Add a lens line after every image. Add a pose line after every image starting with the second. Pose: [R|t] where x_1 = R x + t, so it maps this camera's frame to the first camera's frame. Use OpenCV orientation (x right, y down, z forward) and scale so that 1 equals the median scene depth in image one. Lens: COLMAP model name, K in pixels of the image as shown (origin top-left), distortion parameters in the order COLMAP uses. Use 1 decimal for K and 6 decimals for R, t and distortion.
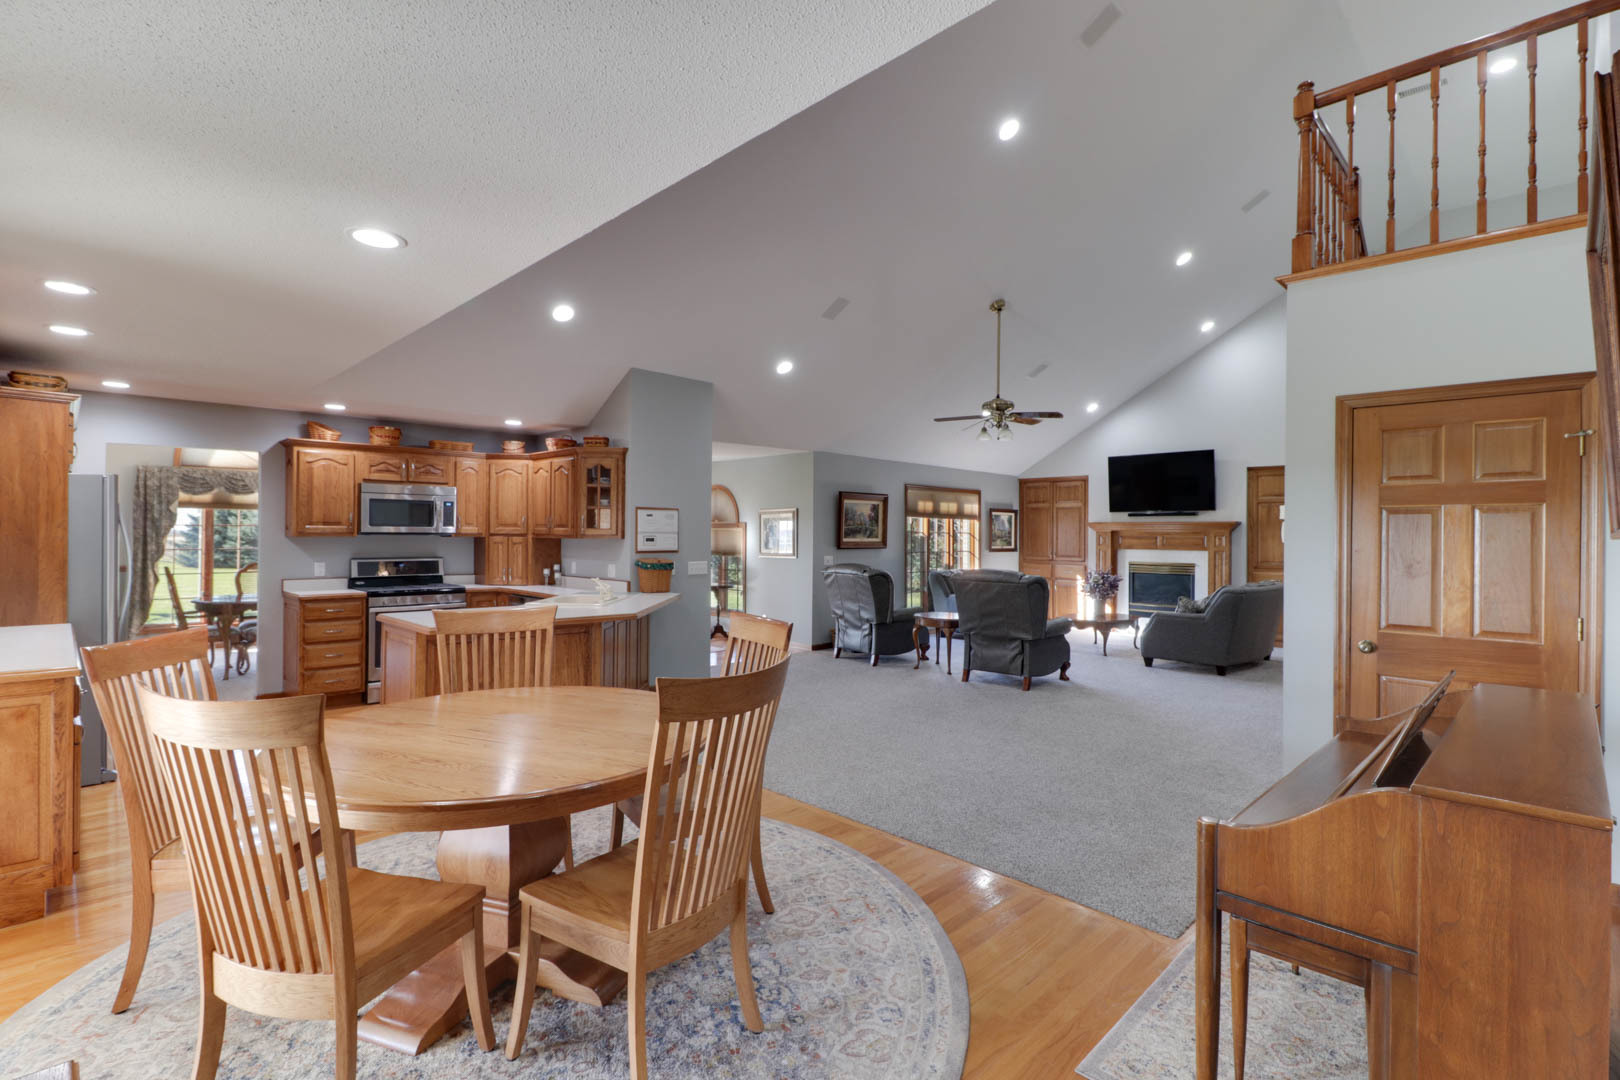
lens RADIAL K [[736.8, 0, 808.3], [0, 736.8, 533.2], [0, 0, 1]] dist [0.000713, -0.000021]
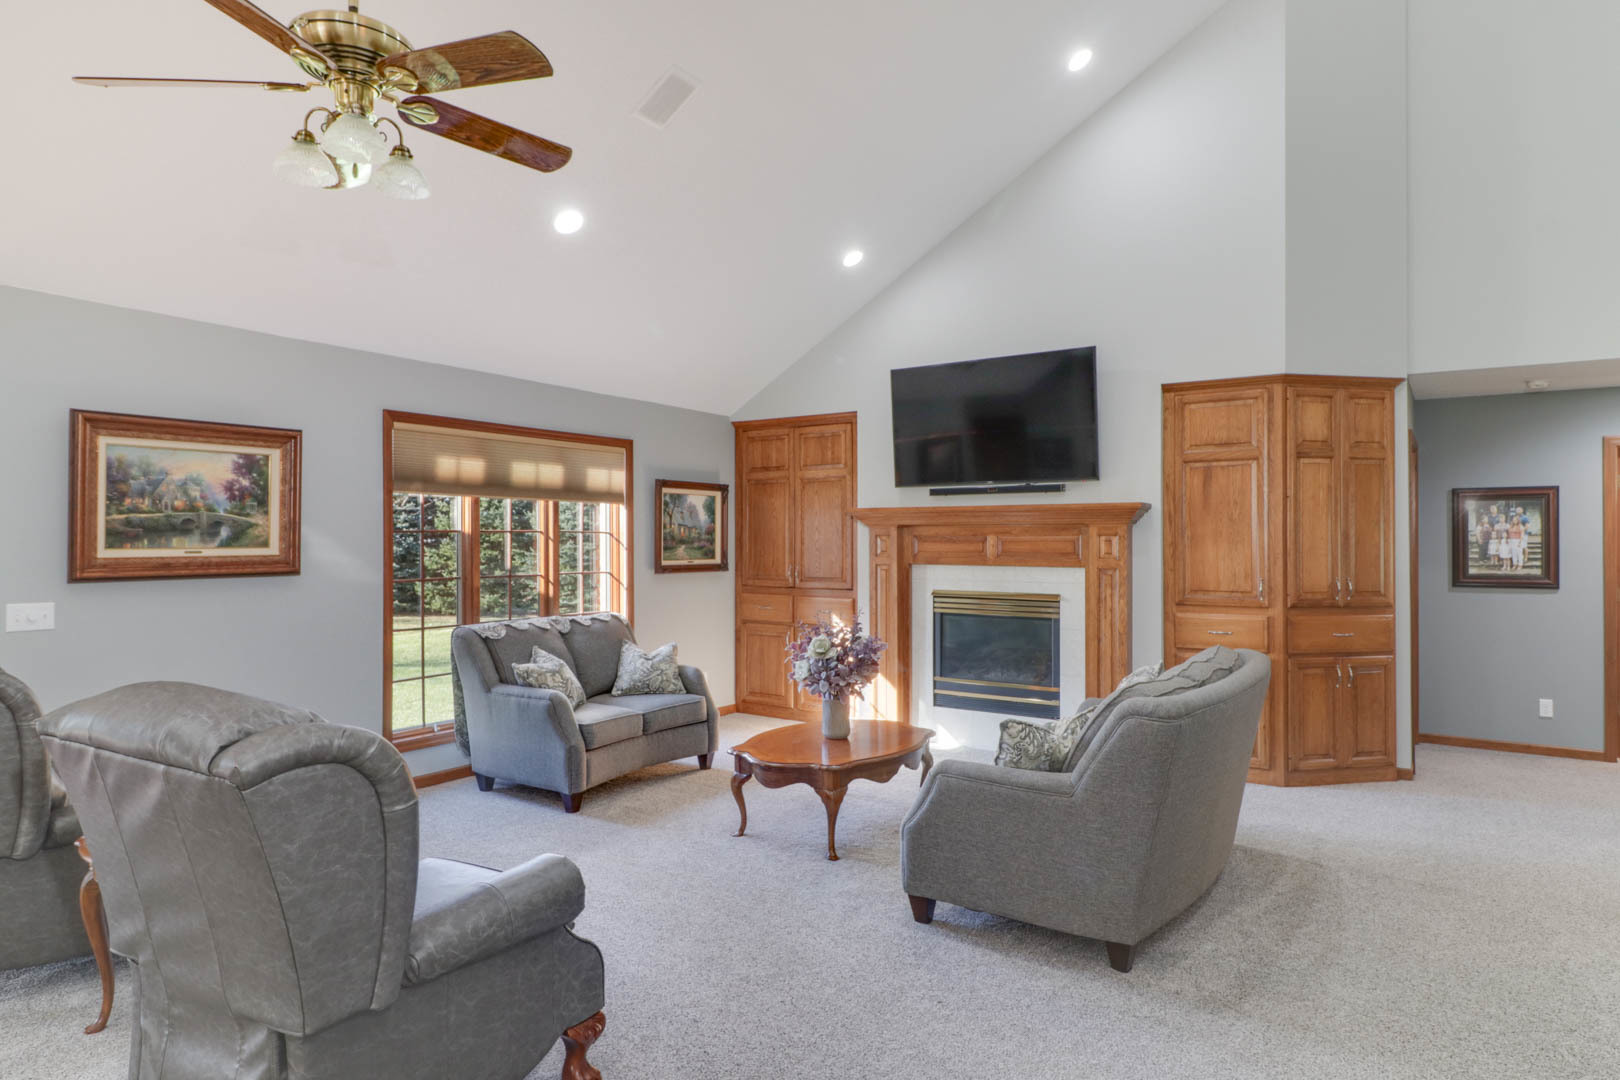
lens RADIAL K [[990.8, 0, 806.5], [0, 990.8, 539.4], [0, 0, 1]] dist [-0.002234, -0.002531]
pose [[0.976170, -0.008632, 0.216836, 0.220862], [0.007983, 0.999961, 0.003868, 0.002761], [-0.216861, -0.002045, 0.976200, 0.401775]]
